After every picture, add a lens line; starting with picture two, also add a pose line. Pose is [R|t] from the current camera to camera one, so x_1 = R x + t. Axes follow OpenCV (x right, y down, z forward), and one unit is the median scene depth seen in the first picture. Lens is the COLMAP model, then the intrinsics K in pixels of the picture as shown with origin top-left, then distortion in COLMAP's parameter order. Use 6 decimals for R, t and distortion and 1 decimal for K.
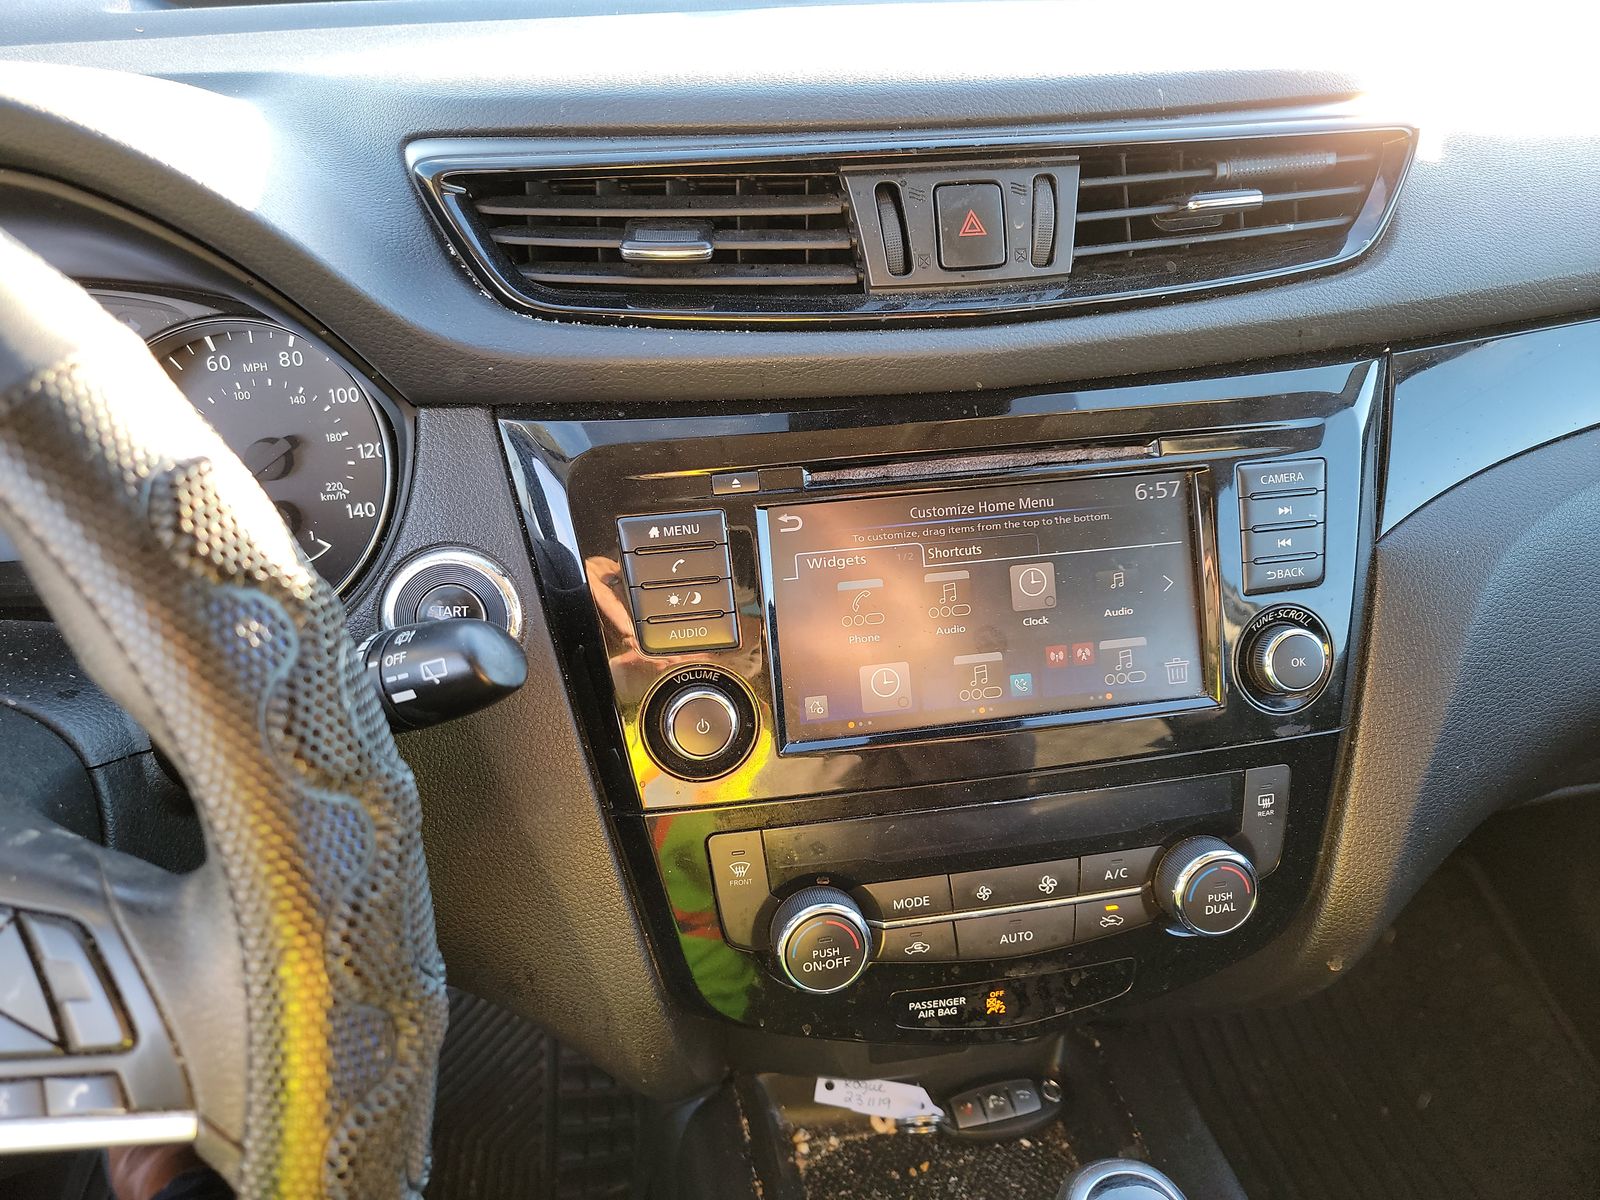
lens RADIAL K [[1120.1, 0, 800.0], [0, 1120.1, 600.0], [0, 0, 1]] dist [0.027048, 0.001655]
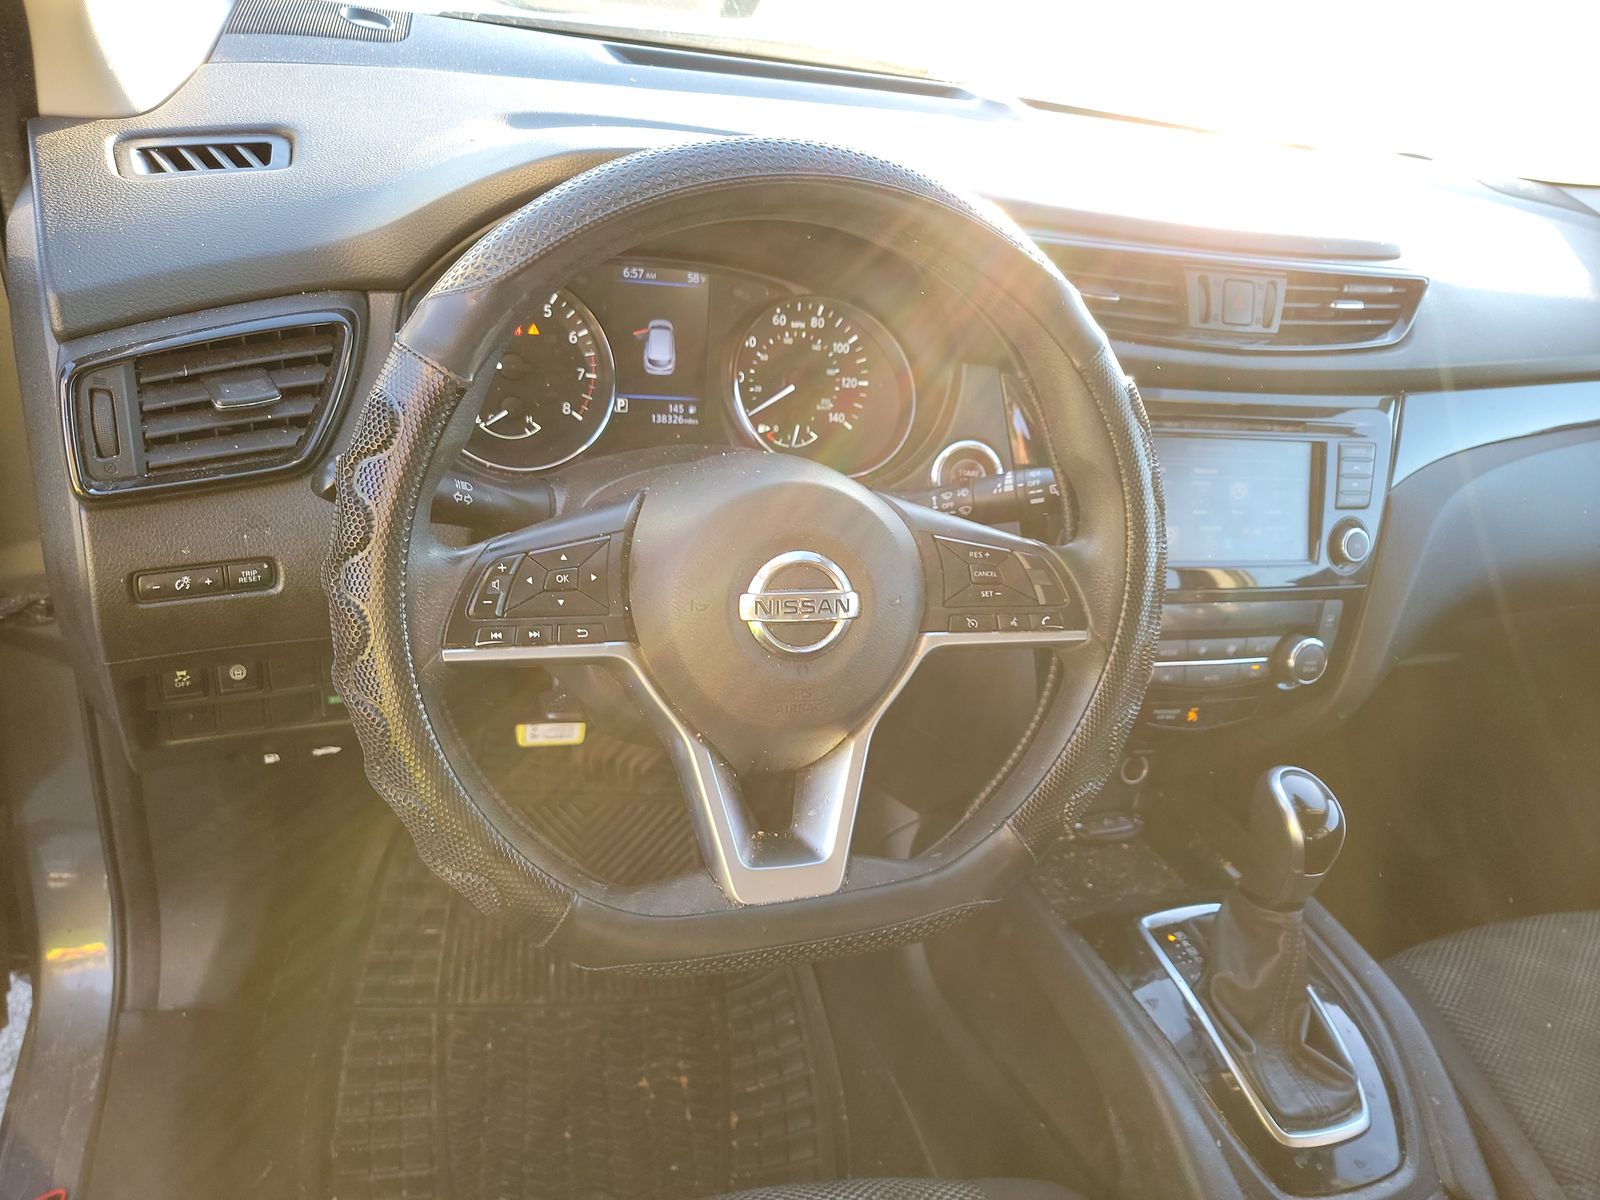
lens RADIAL K [[1116.9, 0, 800.0], [0, 1116.9, 600.0], [0, 0, 1]] dist [0.049789, -0.002140]
pose [[0.976364, 0.080984, 0.200386, -0.863055], [-0.082530, 0.996588, -0.000643, 0.223949], [-0.199755, -0.015910, 0.979717, -0.709122]]
